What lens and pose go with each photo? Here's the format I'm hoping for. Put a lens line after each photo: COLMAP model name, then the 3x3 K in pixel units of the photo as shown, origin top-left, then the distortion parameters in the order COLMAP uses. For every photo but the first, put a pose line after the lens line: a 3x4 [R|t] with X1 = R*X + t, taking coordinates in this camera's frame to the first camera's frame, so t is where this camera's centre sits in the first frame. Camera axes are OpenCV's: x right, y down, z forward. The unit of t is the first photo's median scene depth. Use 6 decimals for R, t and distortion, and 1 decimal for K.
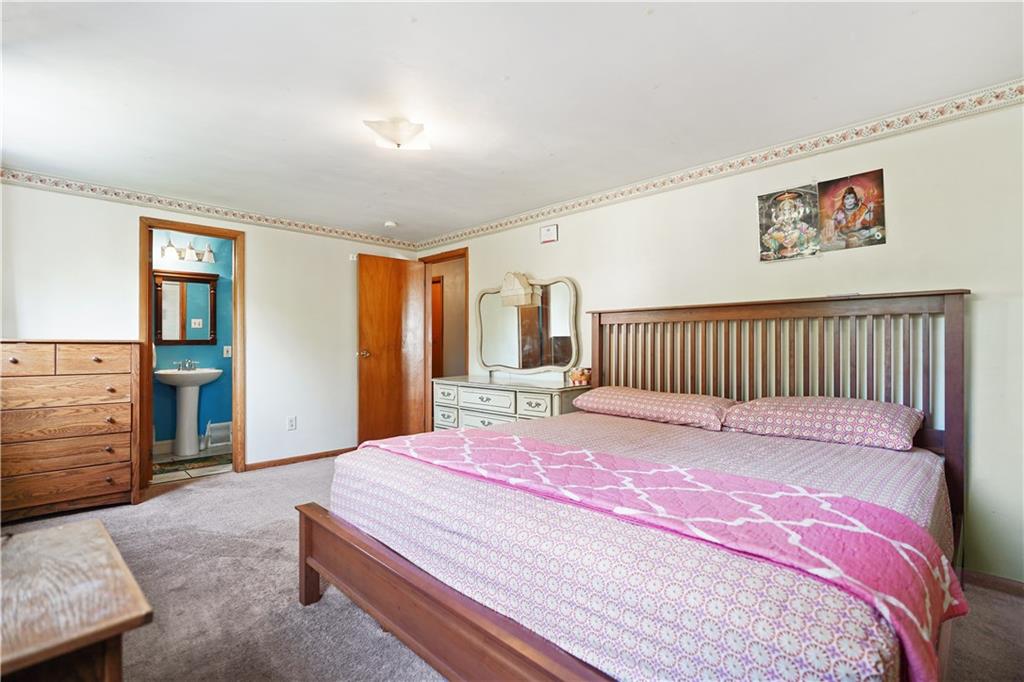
lens RADIAL K [[478.4, 0, 507.6], [0, 478.4, 342.4], [0, 0, 1]] dist [0.009845, 0.000880]
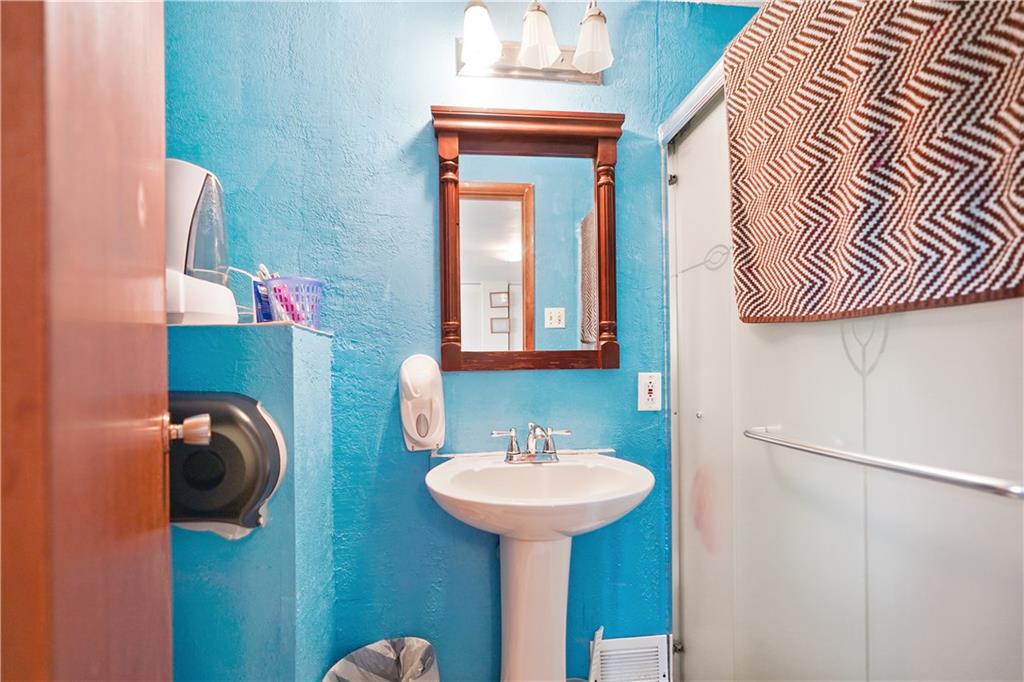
lens RADIAL K [[478.4, 0, 509.0], [0, 478.4, 348.3], [0, 0, 1]] dist [0.009845, 0.000880]
pose [[0.790619, -0.023663, -0.611852, -0.487684], [0.009345, 0.999603, -0.026583, 0.000532], [0.612238, 0.015299, 0.790526, 0.742390]]
